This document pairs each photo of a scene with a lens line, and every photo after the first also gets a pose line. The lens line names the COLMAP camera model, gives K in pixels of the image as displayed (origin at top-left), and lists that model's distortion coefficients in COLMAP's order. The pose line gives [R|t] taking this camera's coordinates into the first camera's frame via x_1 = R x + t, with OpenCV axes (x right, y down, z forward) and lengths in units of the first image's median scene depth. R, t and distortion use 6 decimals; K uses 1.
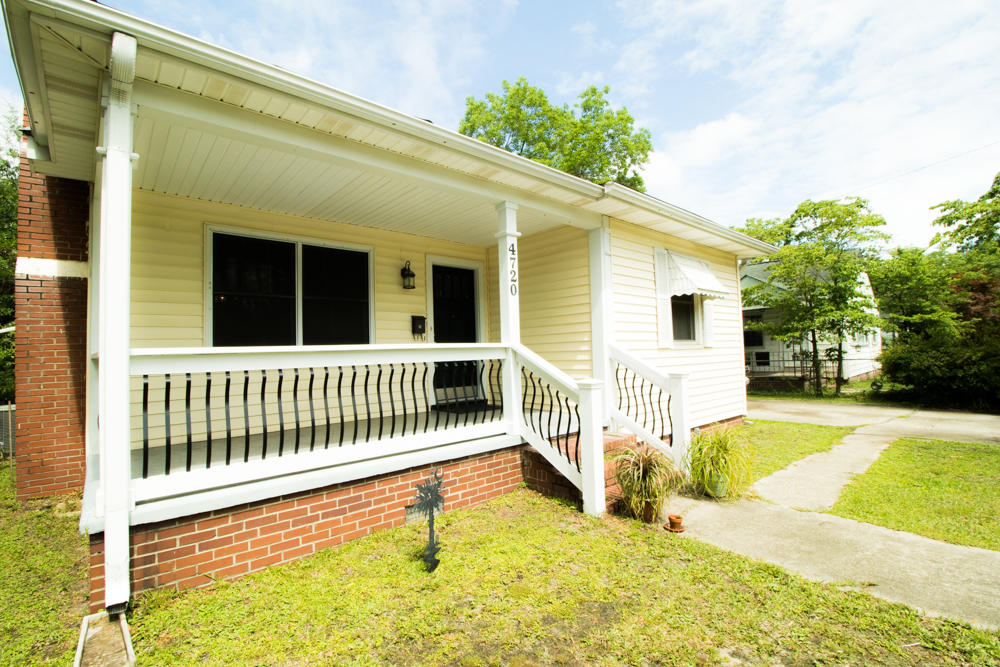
lens RADIAL K [[465.1, 0, 488.6], [0, 465.1, 331.5], [0, 0, 1]] dist [0.002014, -0.014693]
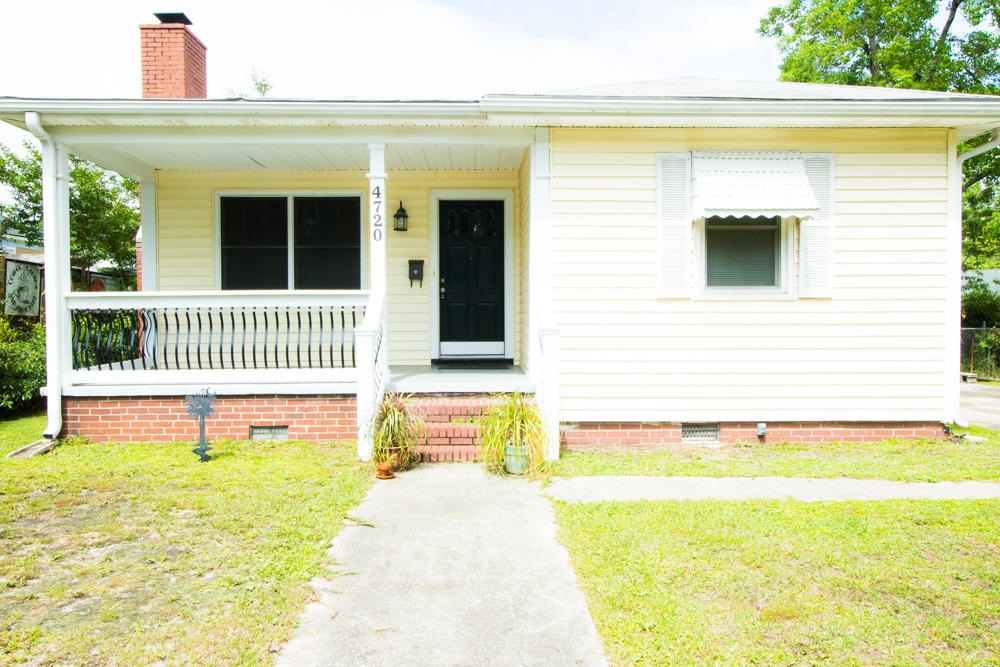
lens RADIAL K [[714.2, 0, 496.8], [0, 714.2, 312.0], [0, 0, 1]] dist [0.002503, 0.001021]
pose [[0.760583, 0.030927, -0.648503, 1.114269], [0.011442, 0.998071, 0.061019, -0.016089], [0.649139, -0.053830, 0.758762, 0.025098]]
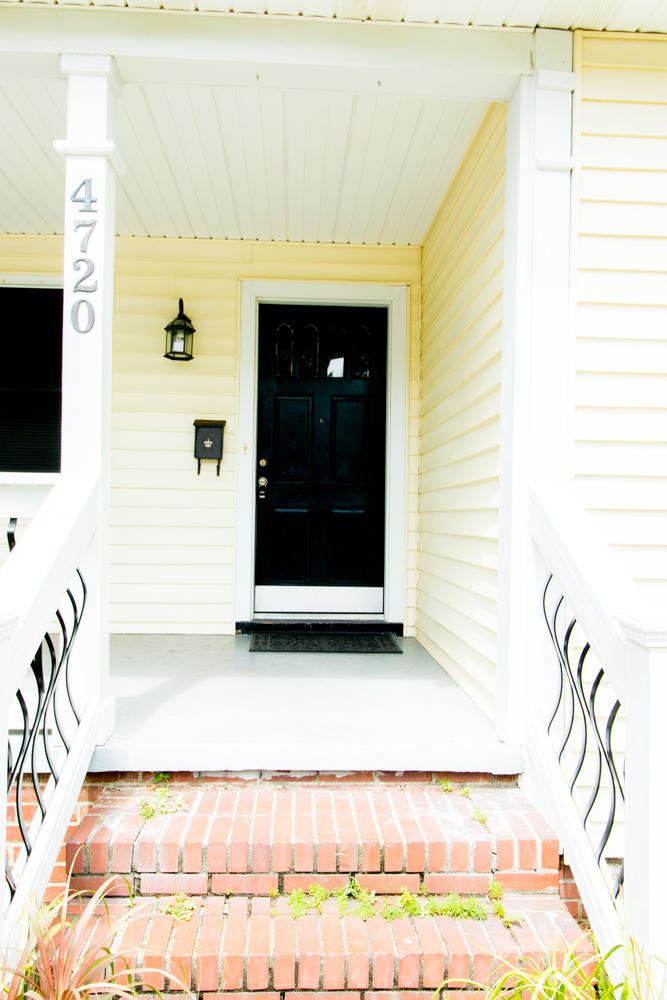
lens RADIAL K [[731.3, 0, 333.5], [0, 731.3, 500.0], [0, 0, 1]] dist [0.003025, 0.001490]
pose [[0.777157, 0.036373, -0.628255, 0.494149], [-0.009650, 0.998900, 0.045895, 0.016464], [0.629233, -0.029605, 0.776652, 0.641858]]
